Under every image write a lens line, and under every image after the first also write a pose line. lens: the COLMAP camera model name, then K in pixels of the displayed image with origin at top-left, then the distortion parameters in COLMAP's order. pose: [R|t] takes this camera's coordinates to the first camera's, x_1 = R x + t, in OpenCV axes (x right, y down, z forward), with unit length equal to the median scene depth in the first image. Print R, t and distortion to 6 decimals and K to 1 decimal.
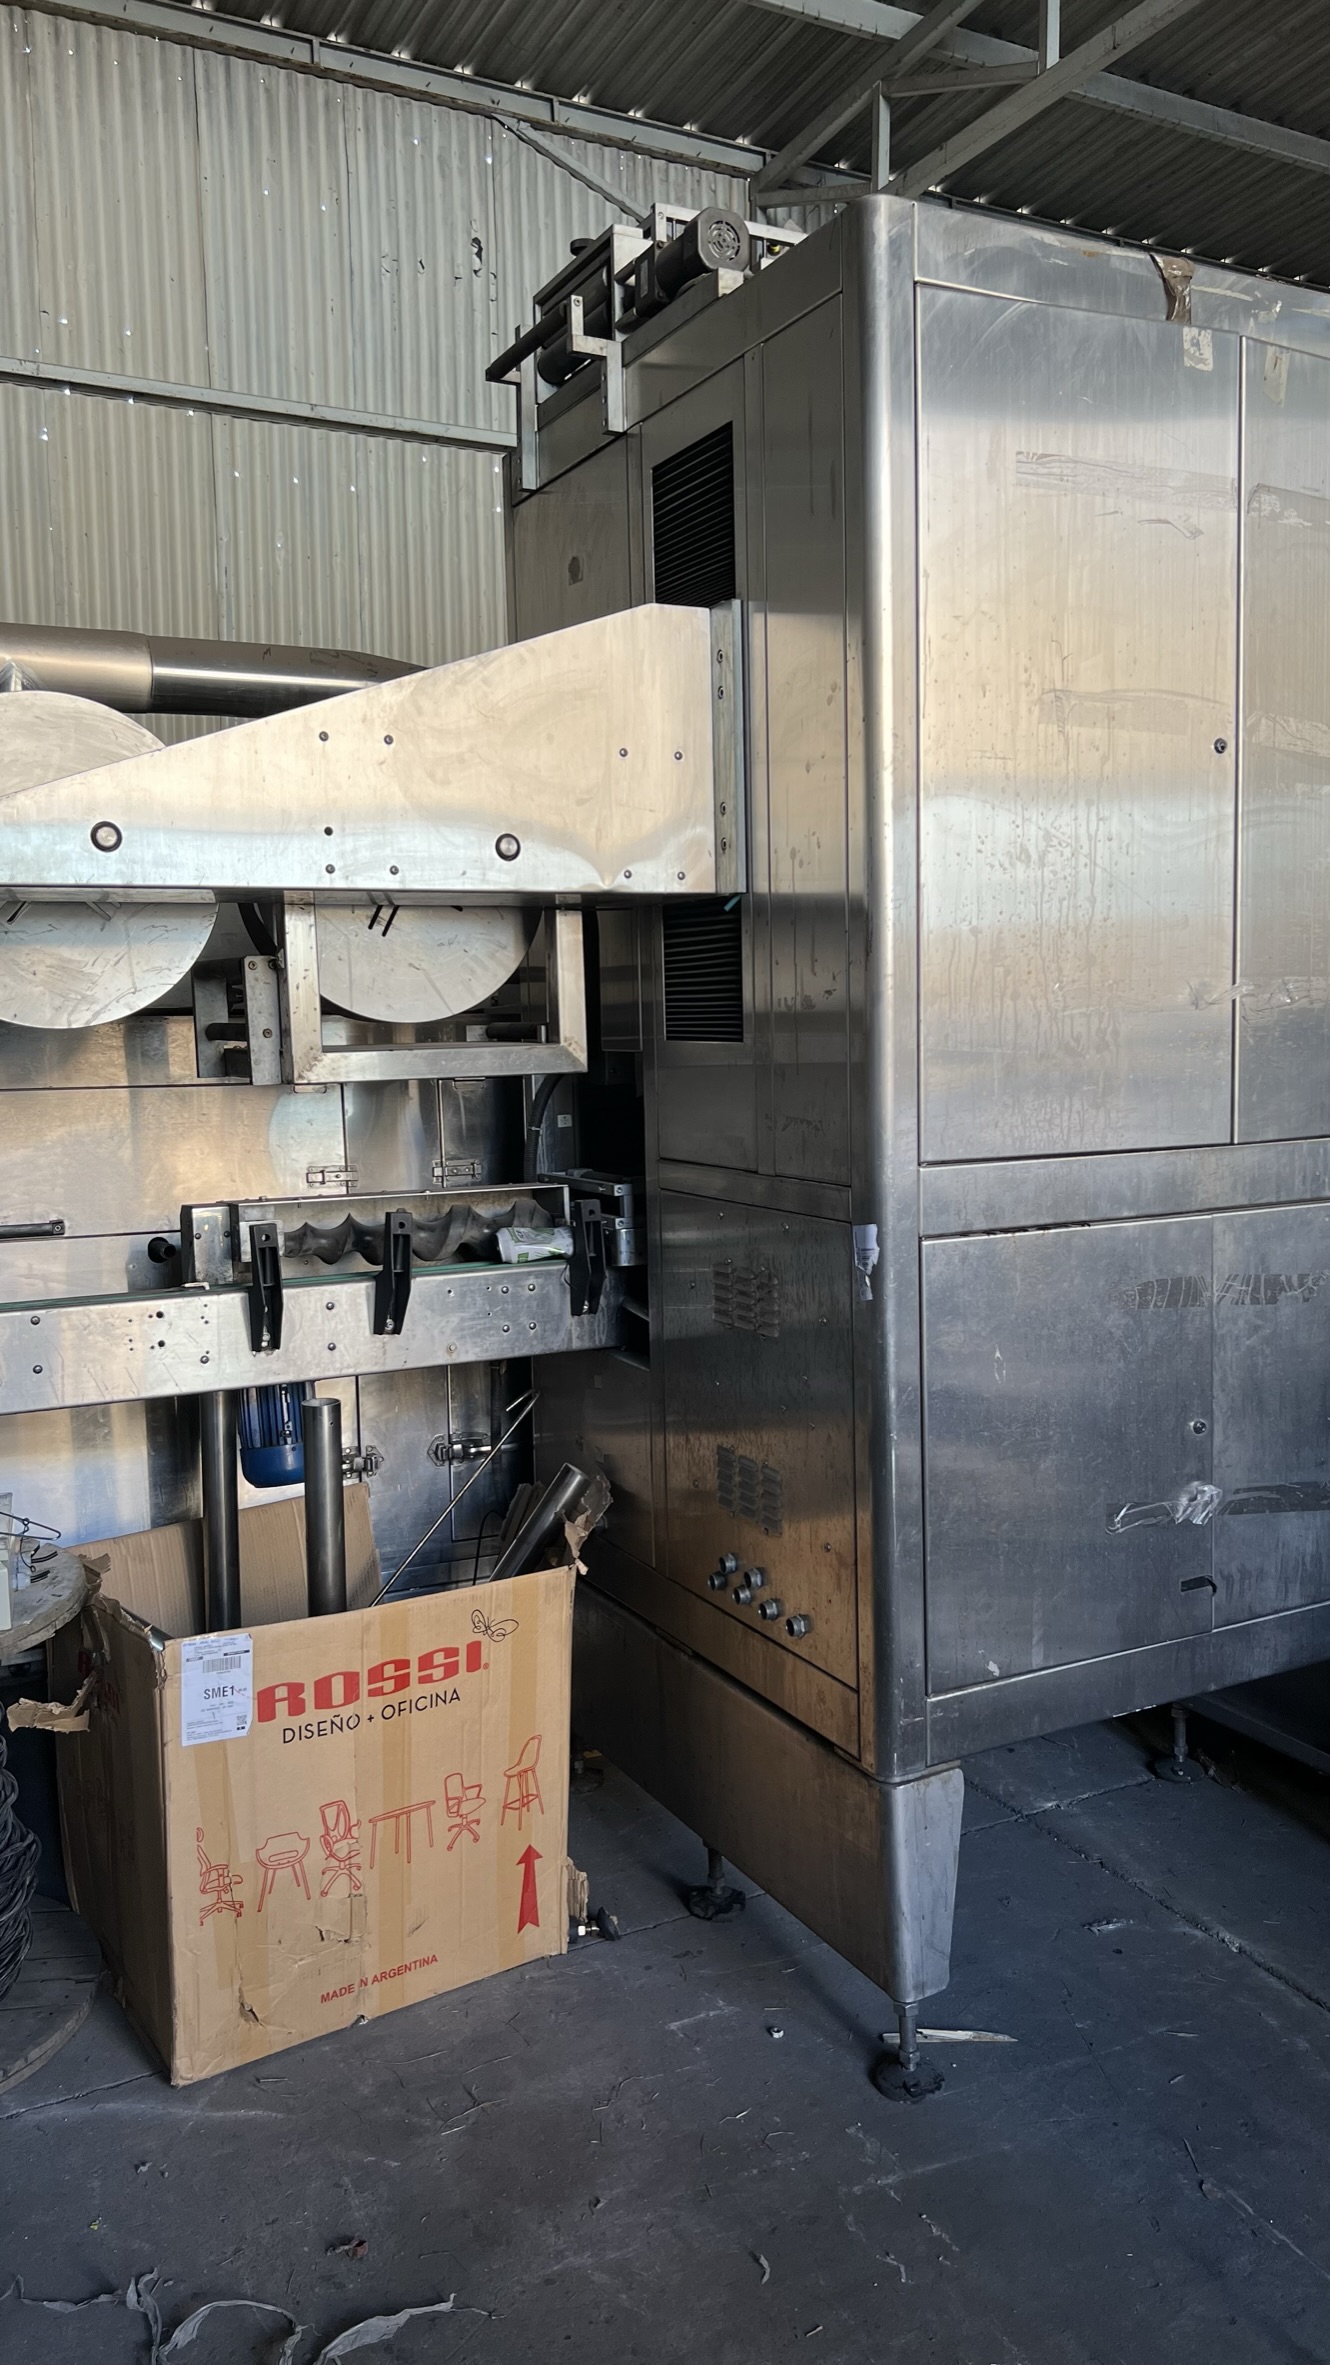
lens RADIAL K [[1787.6, 0, 683.6], [0, 1787.6, 1176.9], [0, 0, 1]] dist [0.054238, -0.070593]
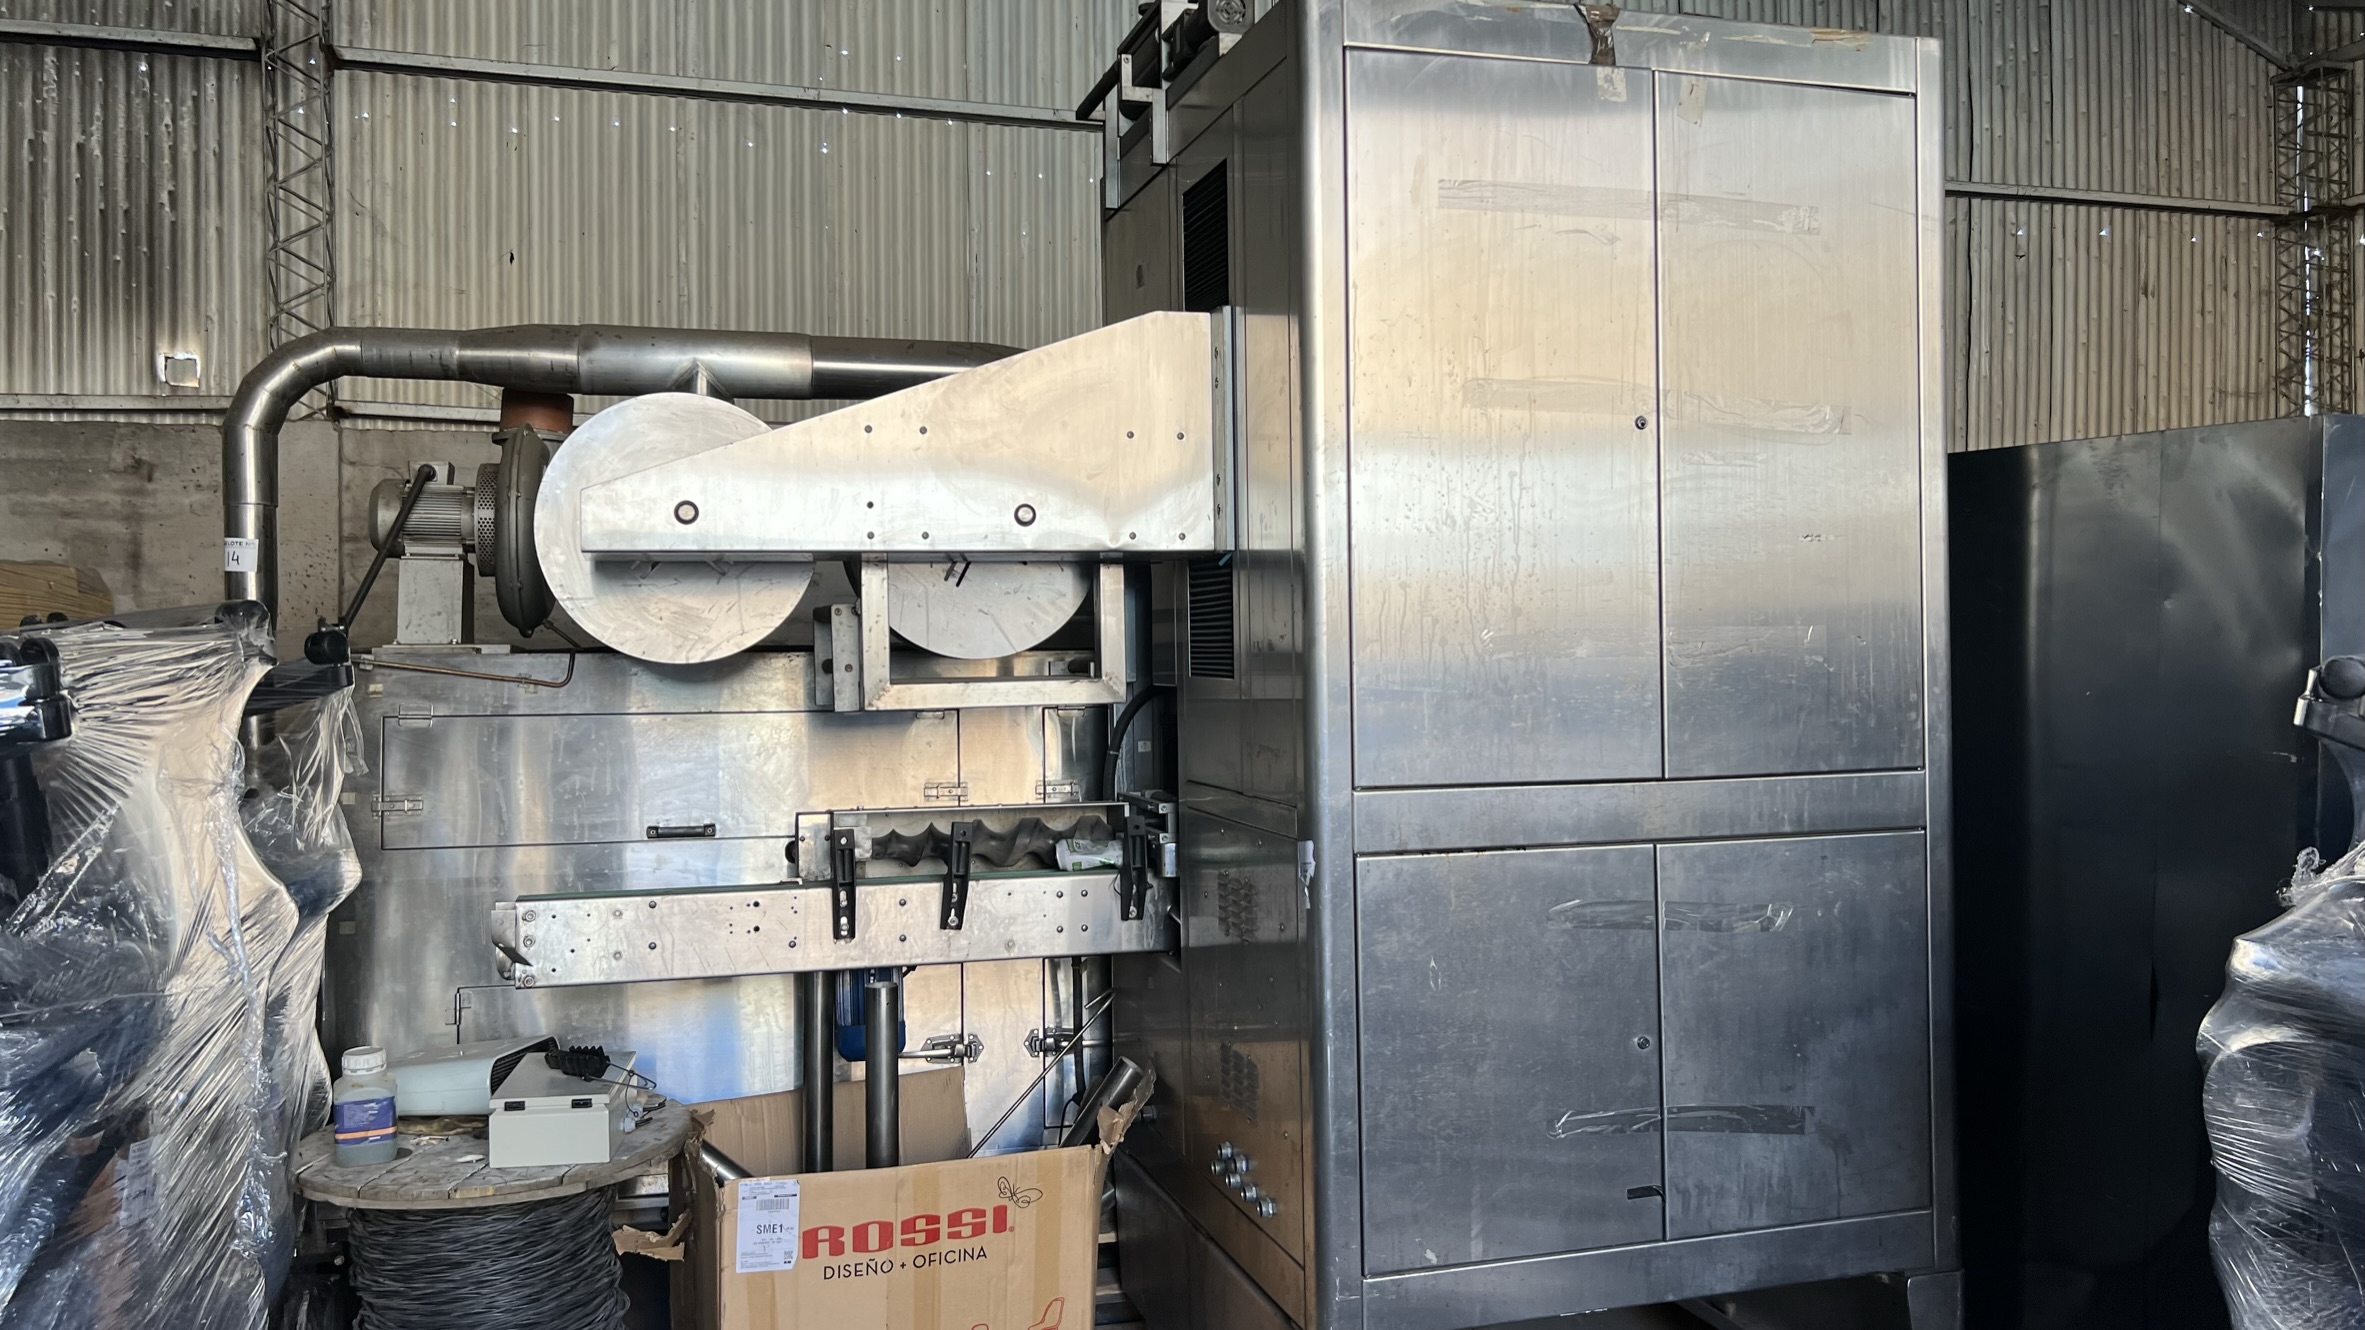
lens RADIAL K [[1787.6, 0, 1171.1], [0, 1787.6, 642.5], [0, 0, 1]] dist [0.054238, -0.070593]
pose [[0.980584, 0.007577, -0.195954, 0.214984], [-0.025508, 0.995692, -0.089145, 0.003522], [0.194434, 0.092412, 0.976553, -0.124088]]
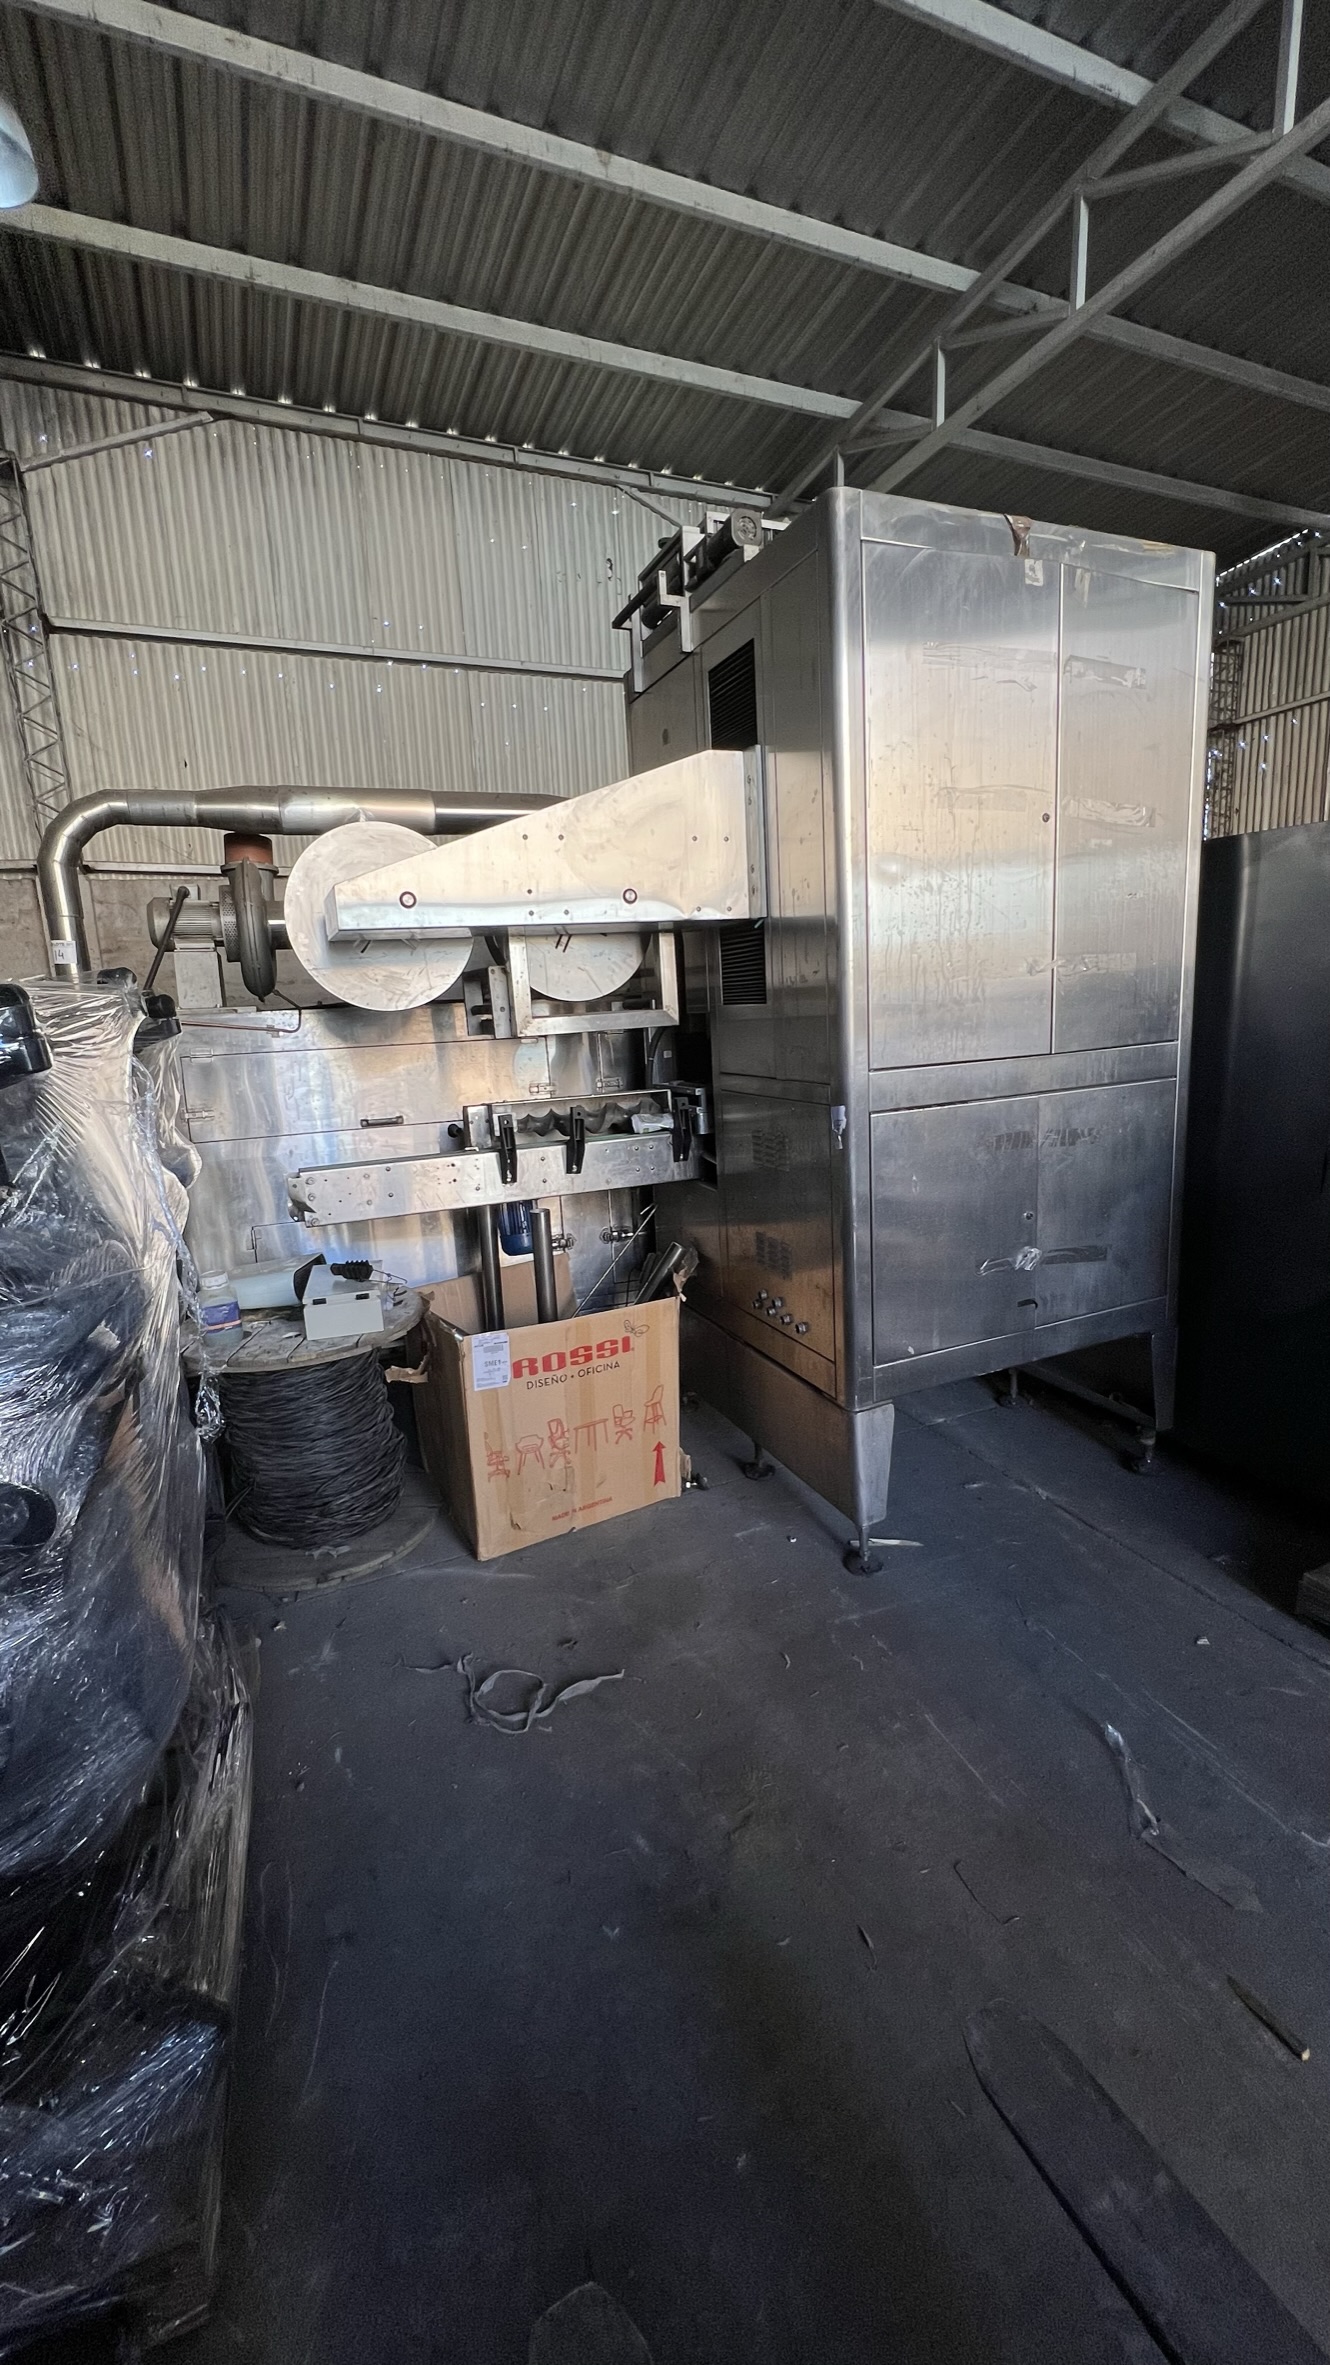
lens RADIAL K [[949.8, 0, 655.2], [0, 949.8, 1180.4], [0, 0, 1]] dist [-0.001203, -0.000790]
pose [[0.995928, -0.018917, -0.088143, 0.003298], [0.027330, 0.995079, 0.095237, 0.005178], [0.085908, -0.097258, 0.991545, 0.044413]]
